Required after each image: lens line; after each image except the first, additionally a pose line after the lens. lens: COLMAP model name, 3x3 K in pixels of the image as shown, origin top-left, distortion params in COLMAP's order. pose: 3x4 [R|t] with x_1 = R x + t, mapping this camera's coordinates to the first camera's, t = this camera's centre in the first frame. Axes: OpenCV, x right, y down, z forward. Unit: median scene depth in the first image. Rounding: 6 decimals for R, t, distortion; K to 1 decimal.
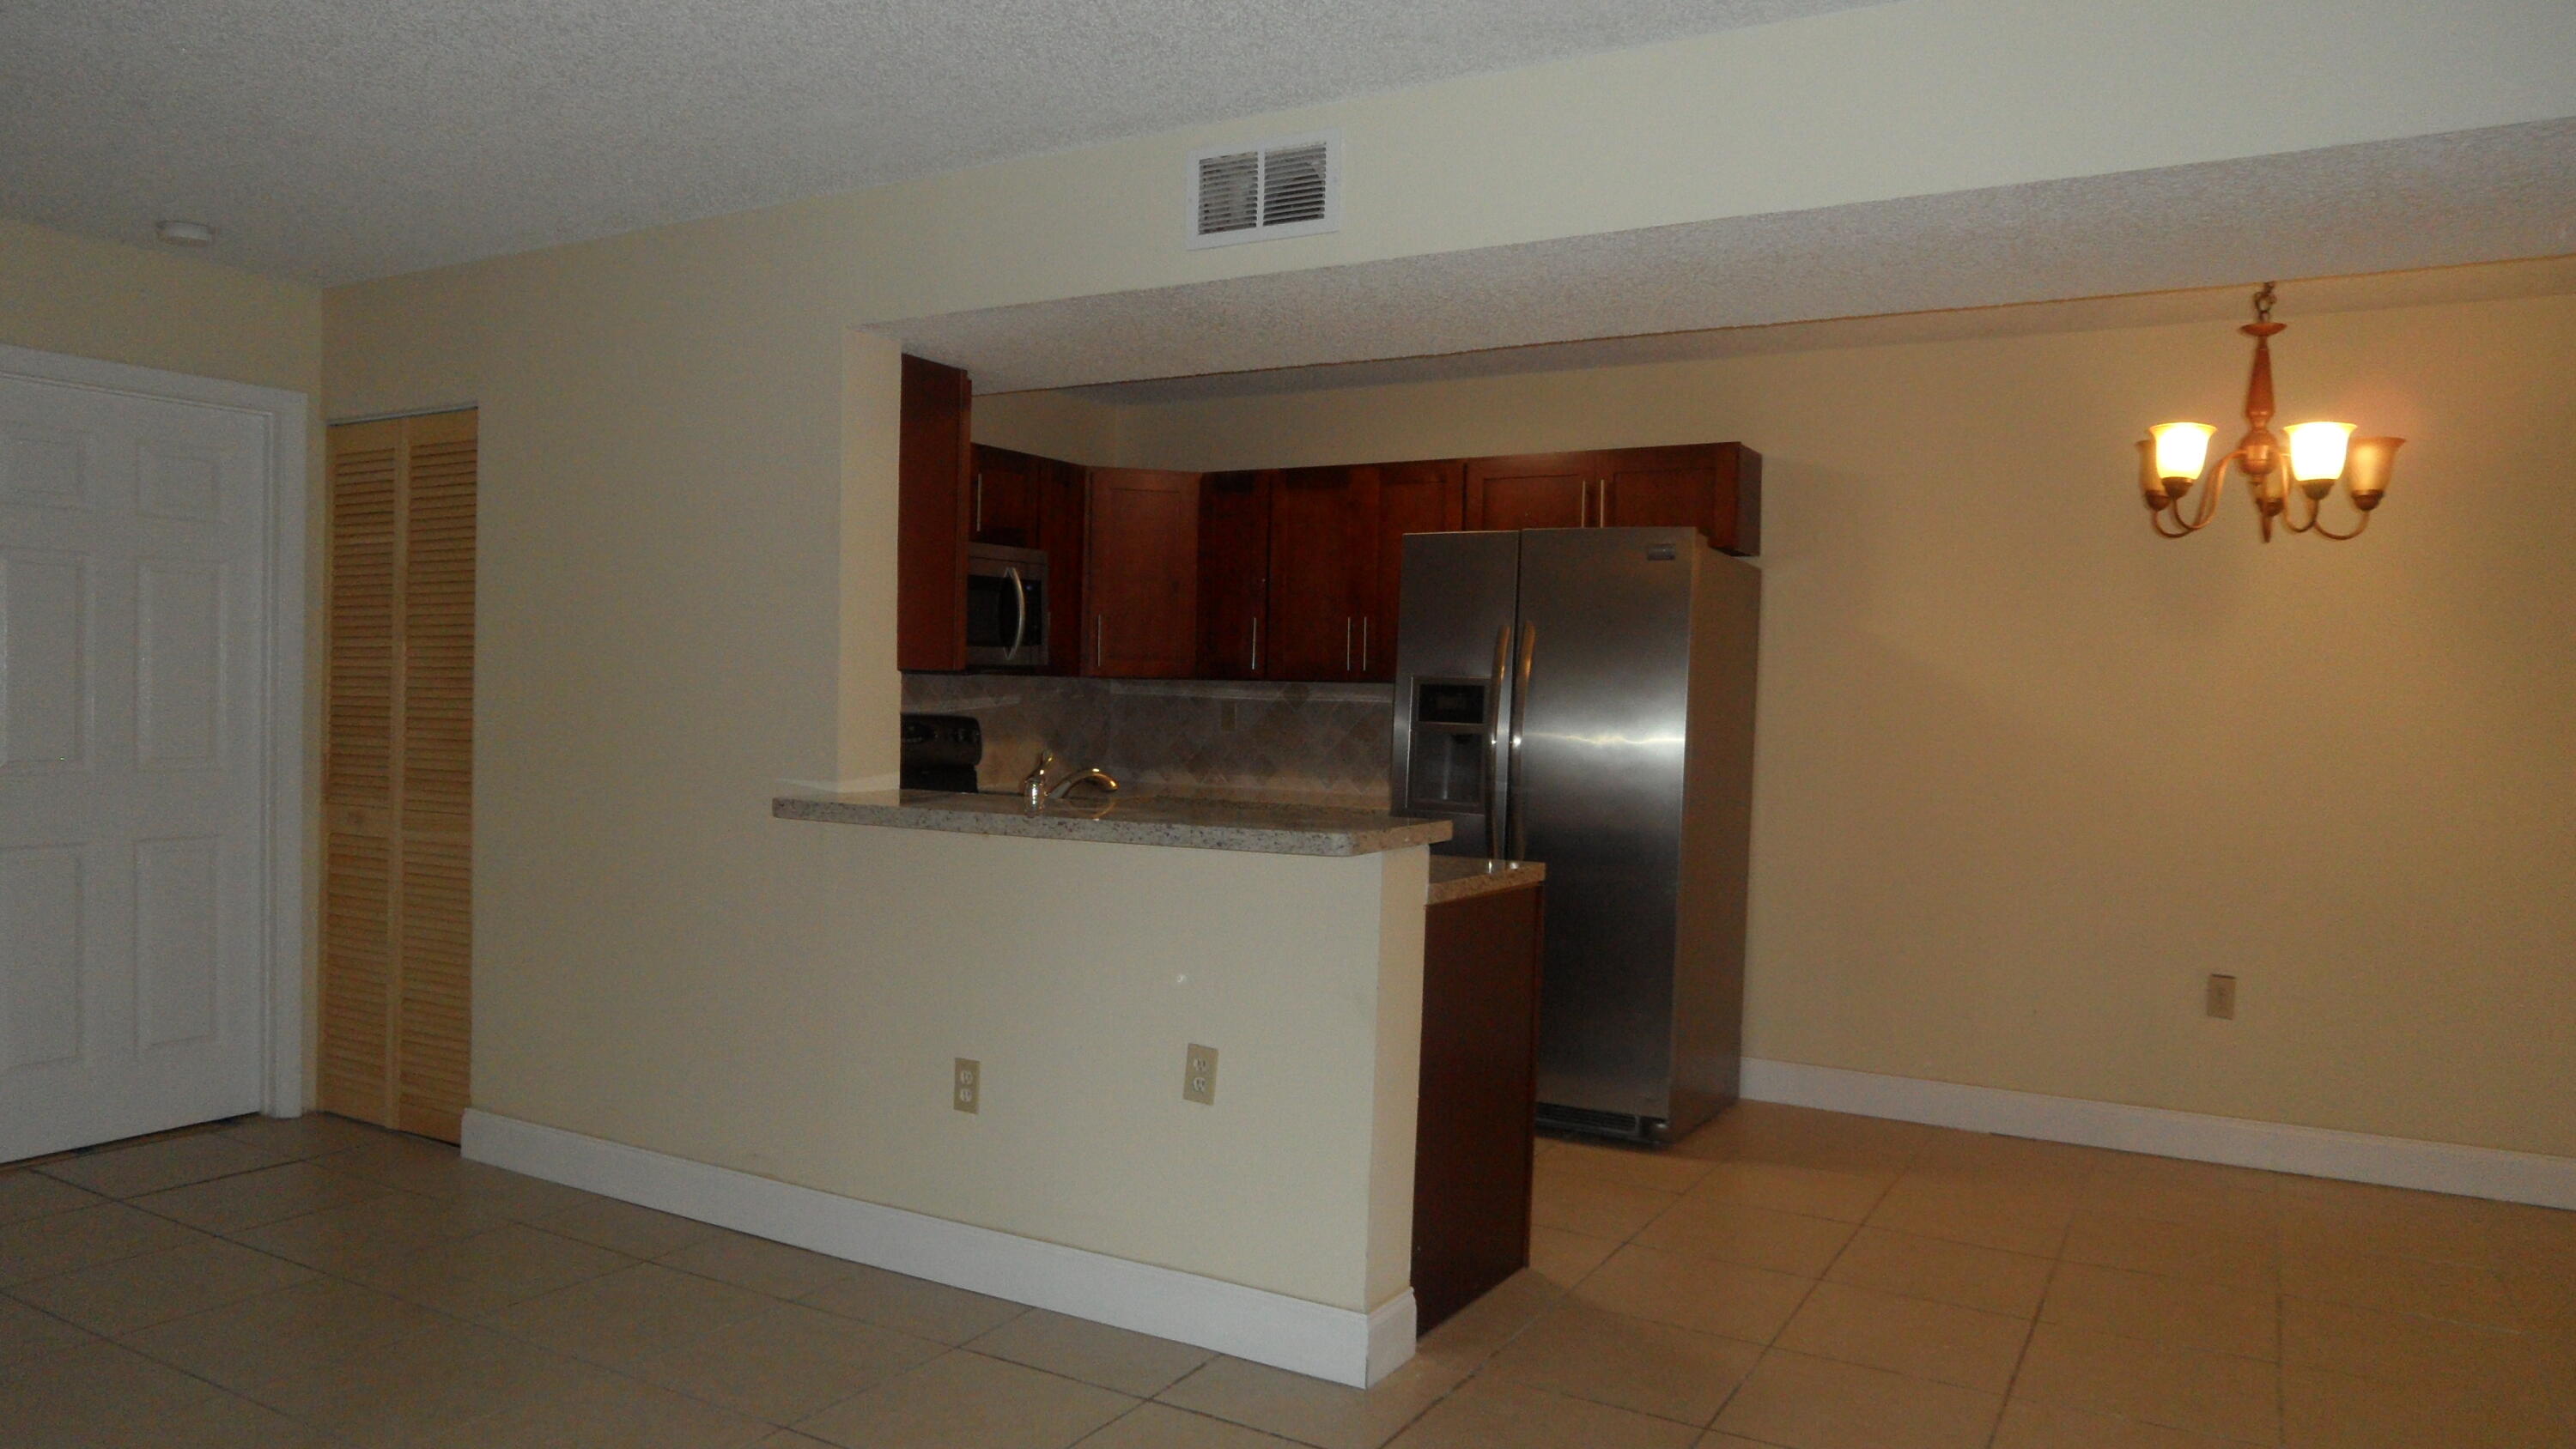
lens RADIAL K [[1732.4, 0, 1266.8], [0, 1732.4, 728.9], [0, 0, 1]] dist [-0.017565, 0.000750]
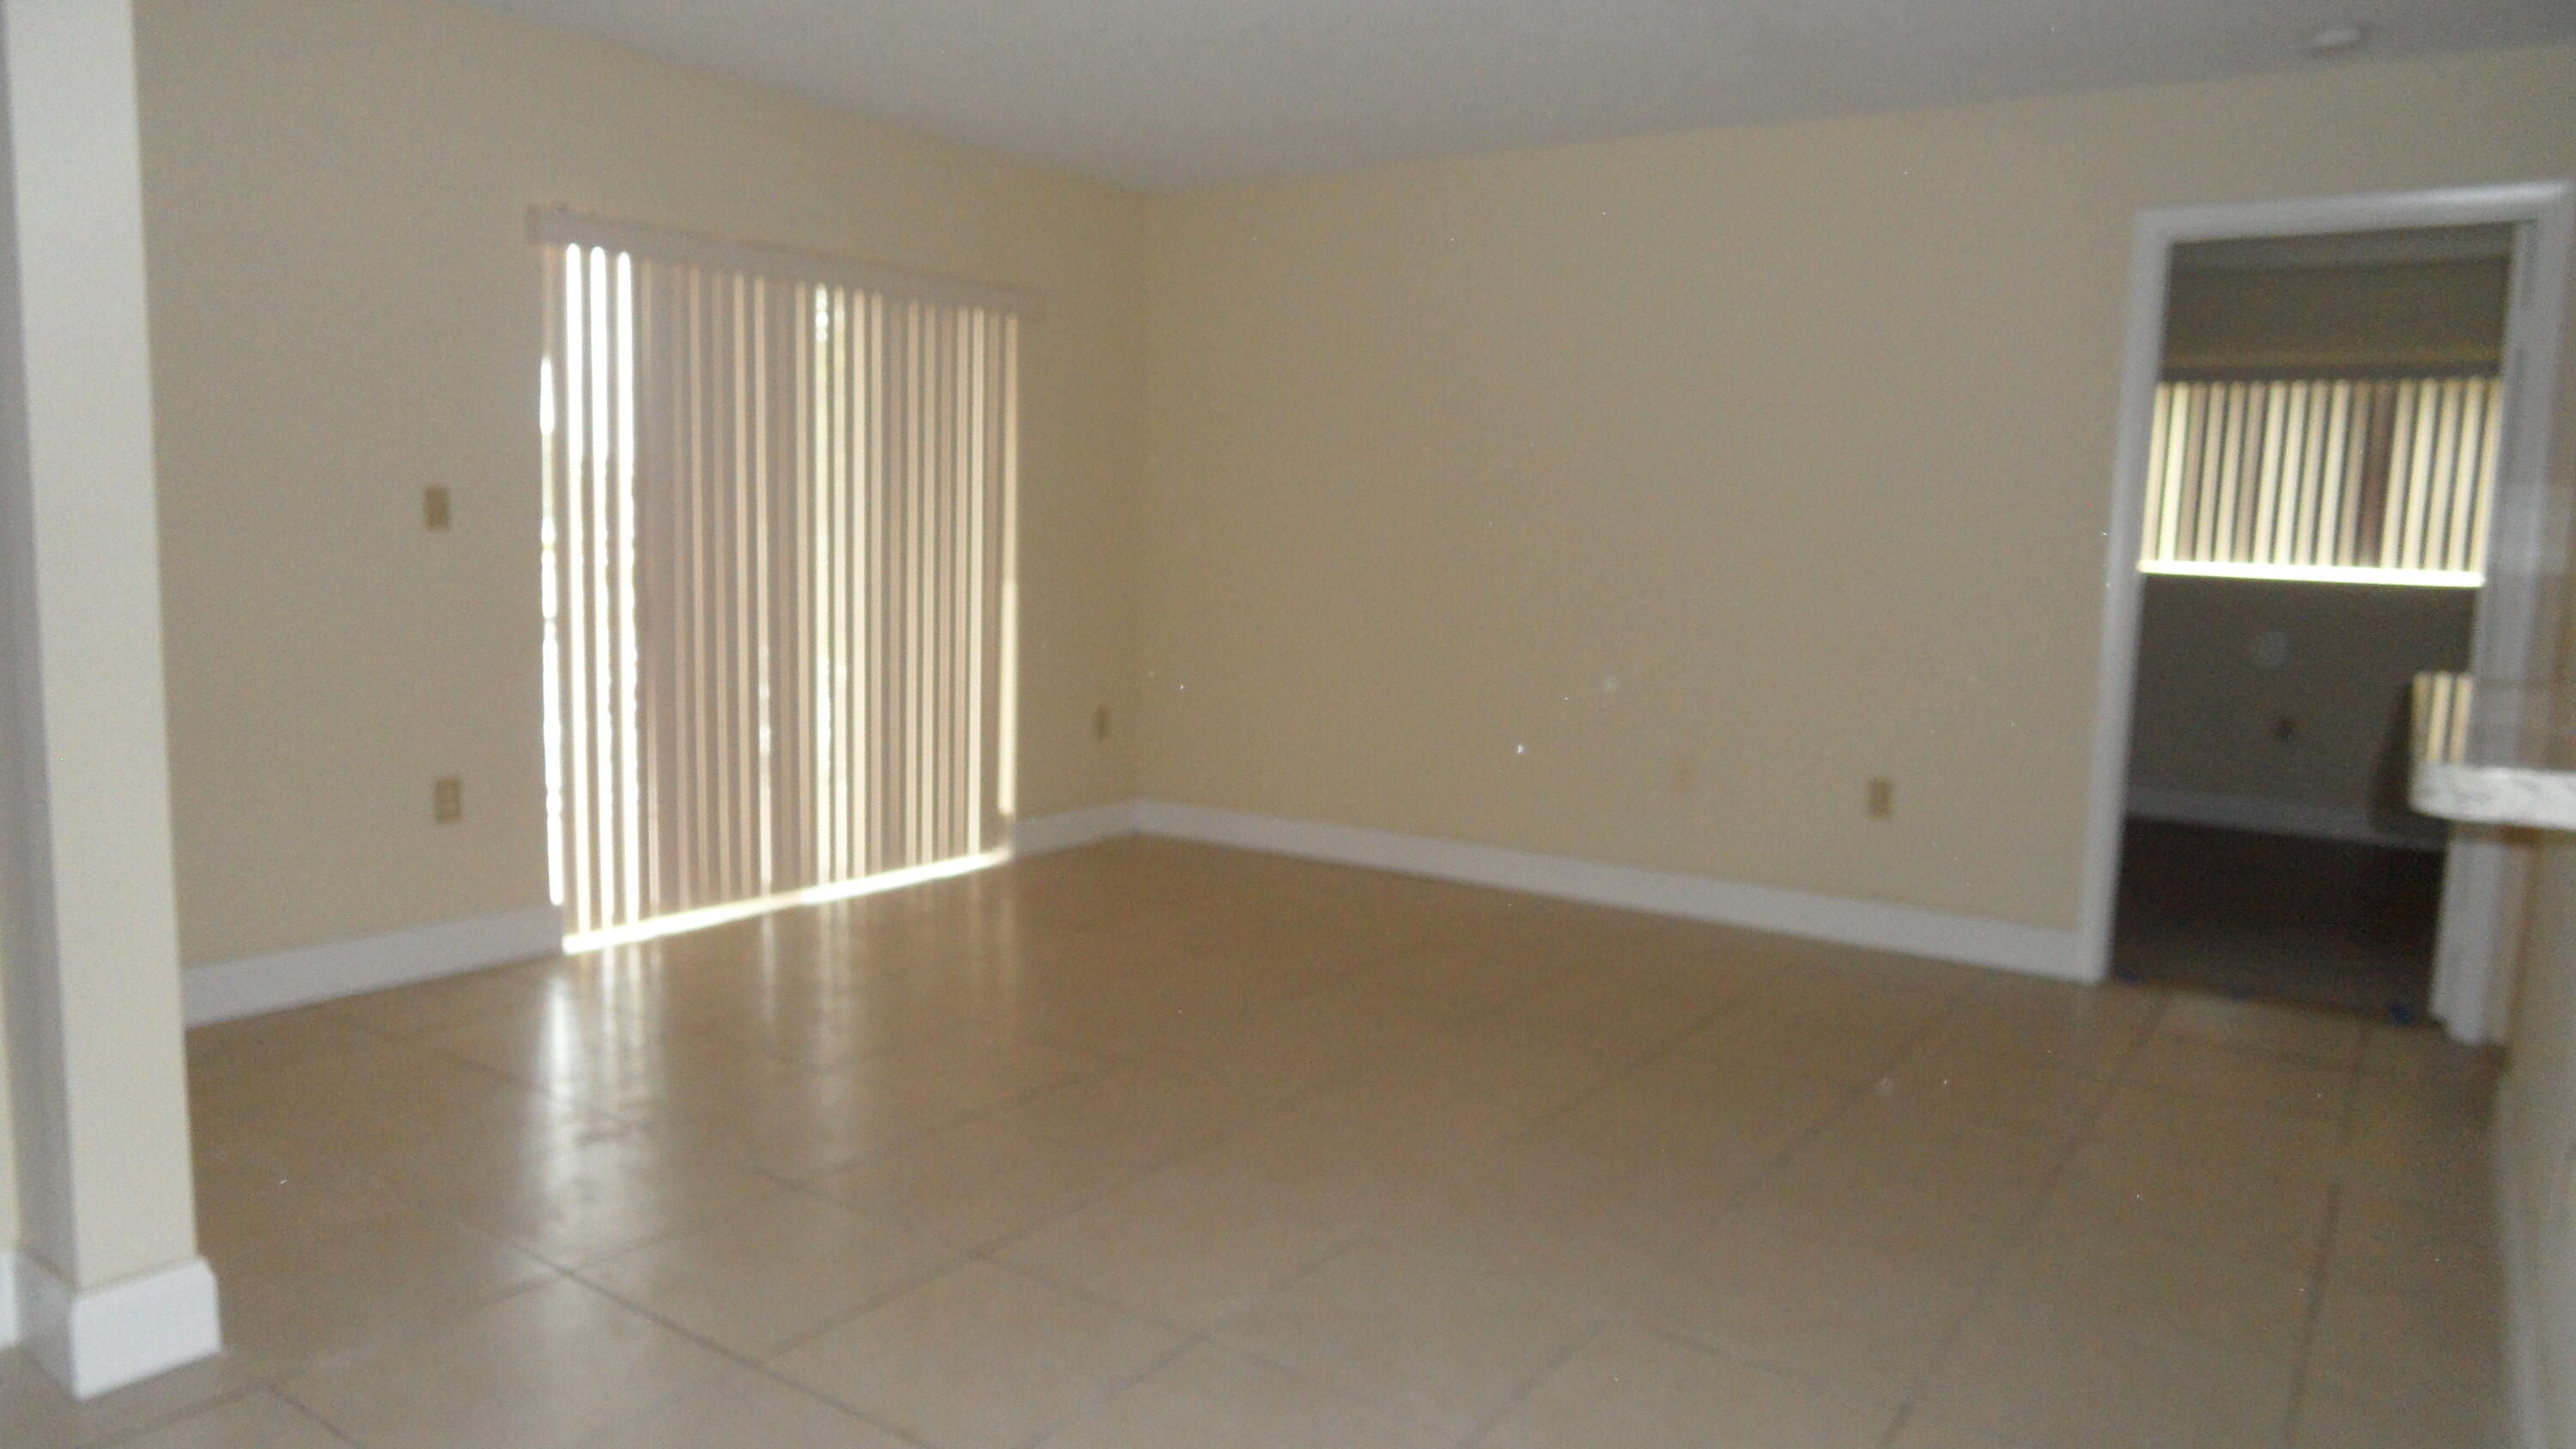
lens RADIAL K [[1732.4, 0, 1266.8], [0, 1732.4, 728.9], [0, 0, 1]] dist [-0.017565, 0.000750]
pose [[-0.061962, 0.095024, -0.993545, 0.275382], [-0.055383, 0.993596, 0.098483, 0.015718], [0.996541, 0.061127, -0.056302, 0.399743]]
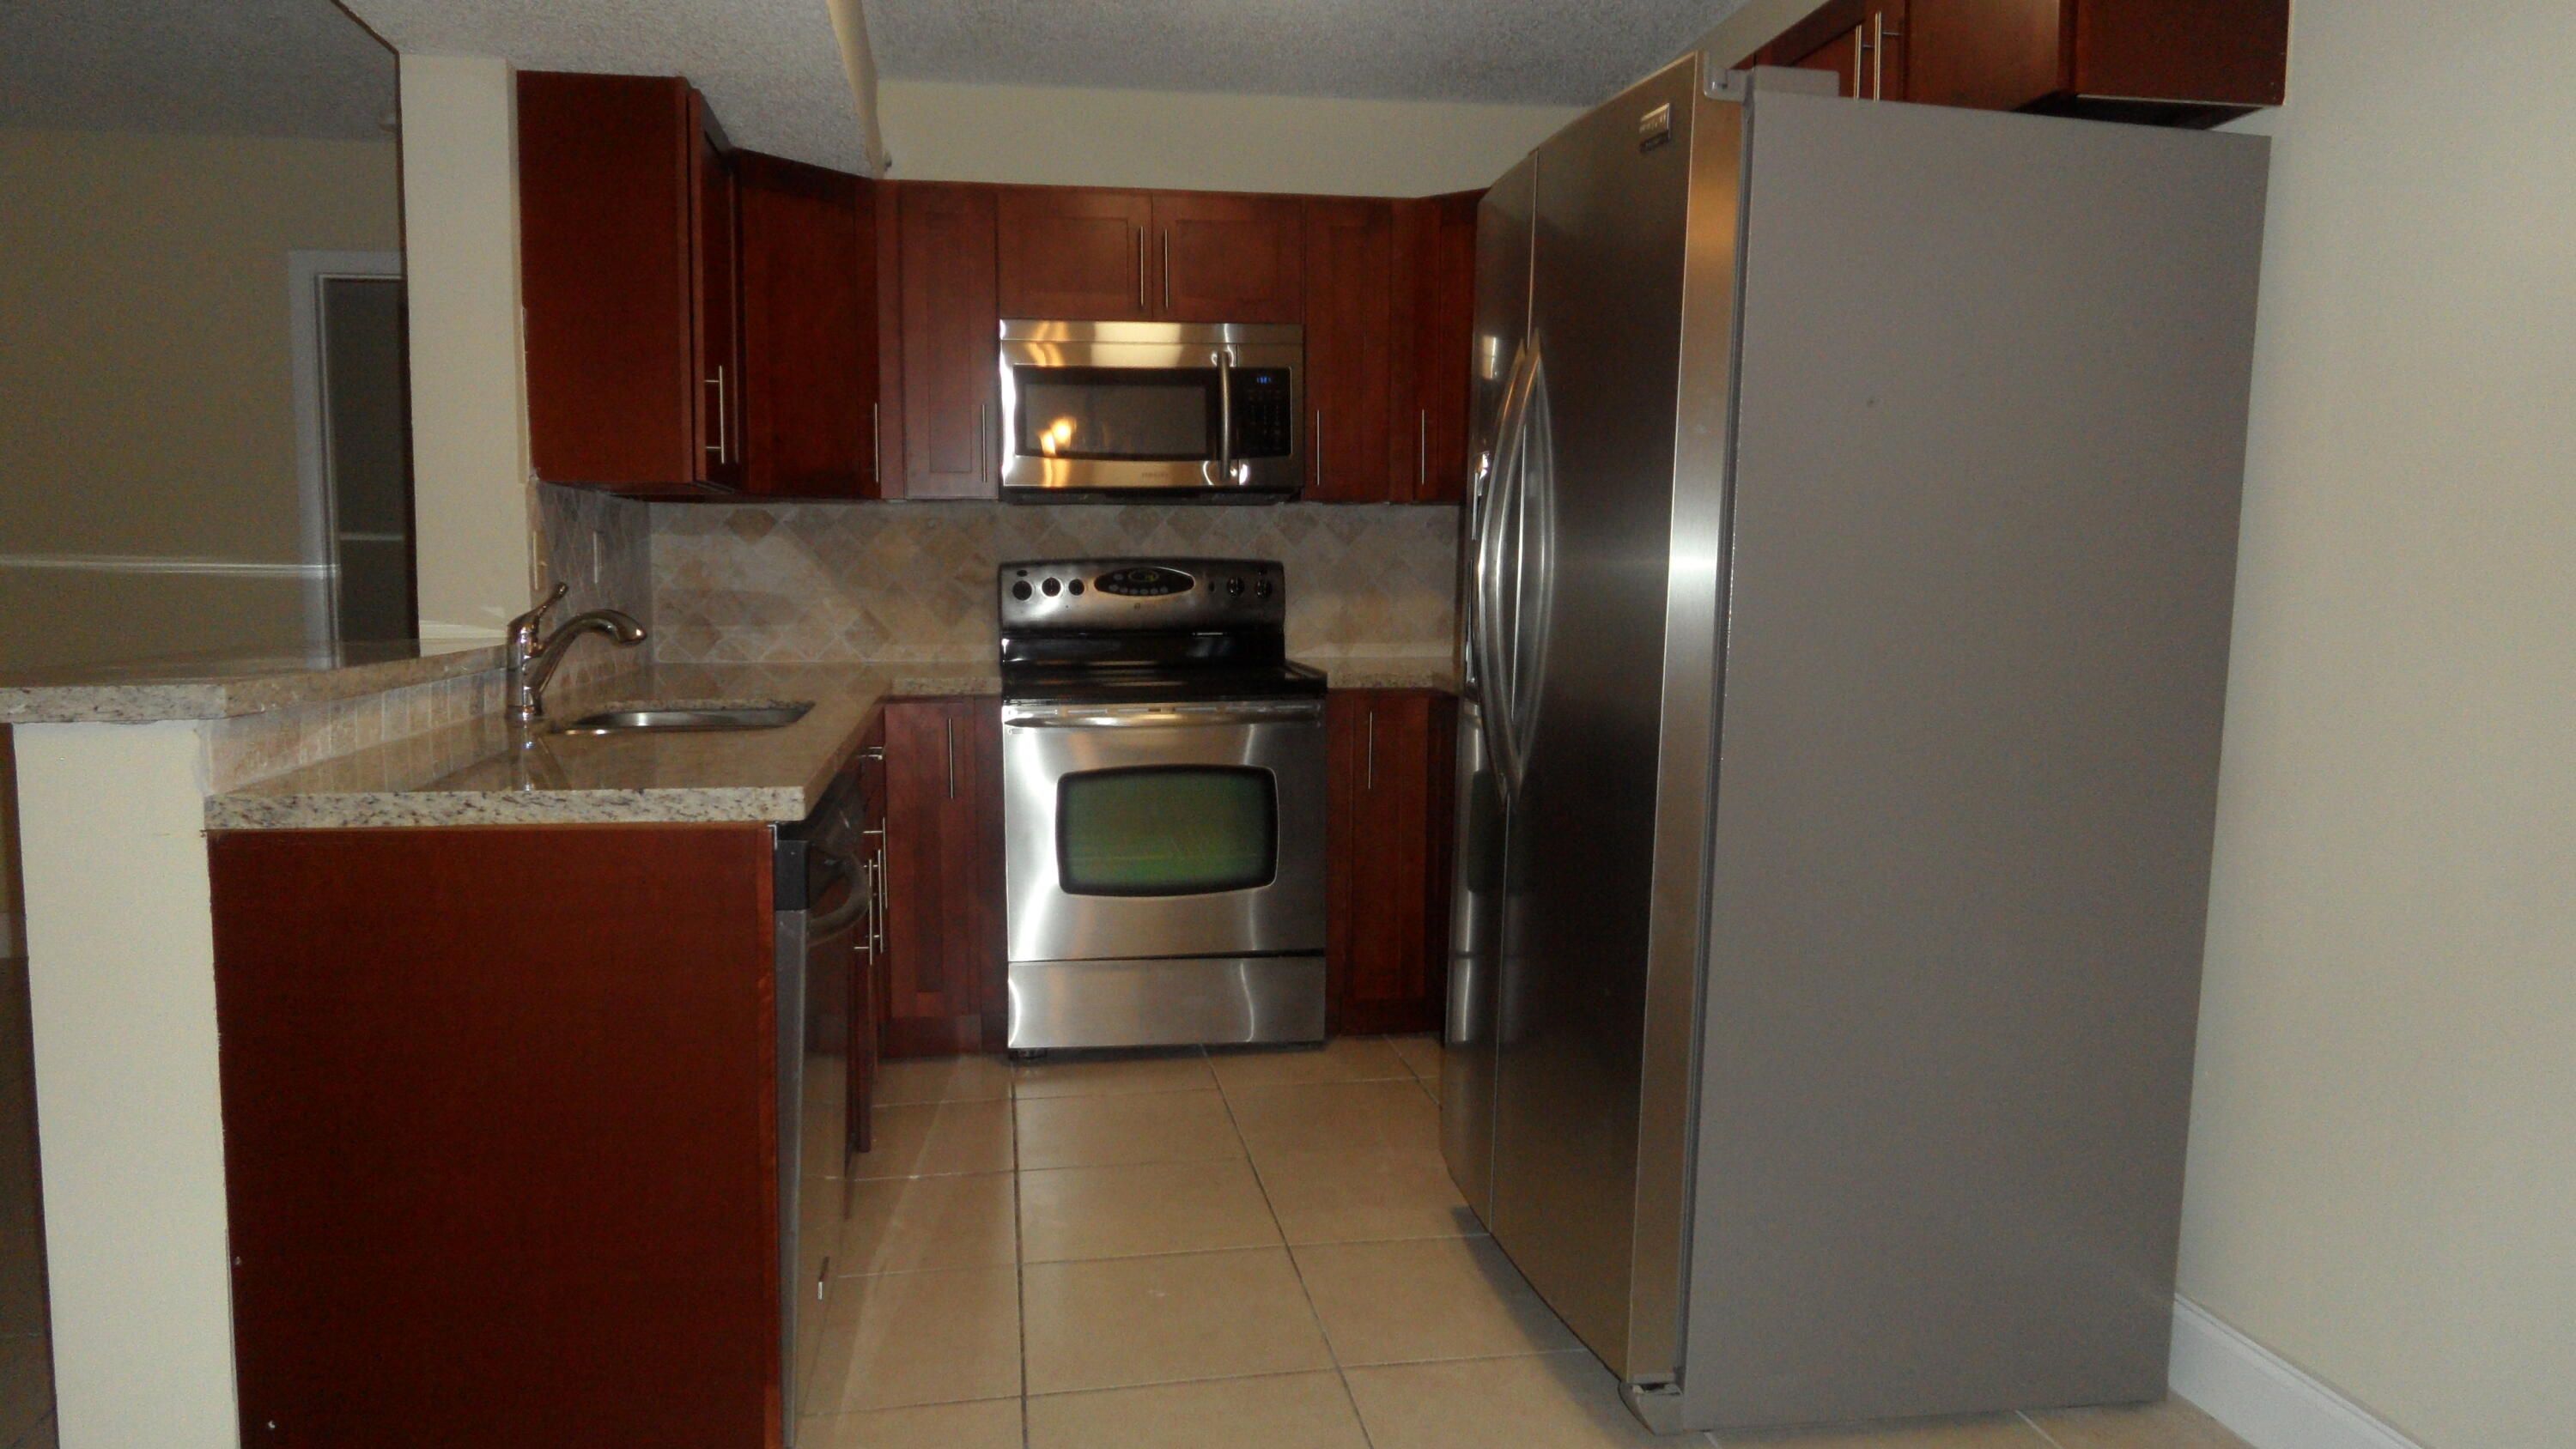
lens RADIAL K [[1732.4, 0, 1266.8], [0, 1732.4, 728.9], [0, 0, 1]] dist [-0.017565, 0.000750]
pose [[0.637896, 0.053376, -0.768271, 0.457266], [-0.006059, 0.997912, 0.064300, 0.019886], [0.770099, -0.036361, 0.636887, 0.563677]]
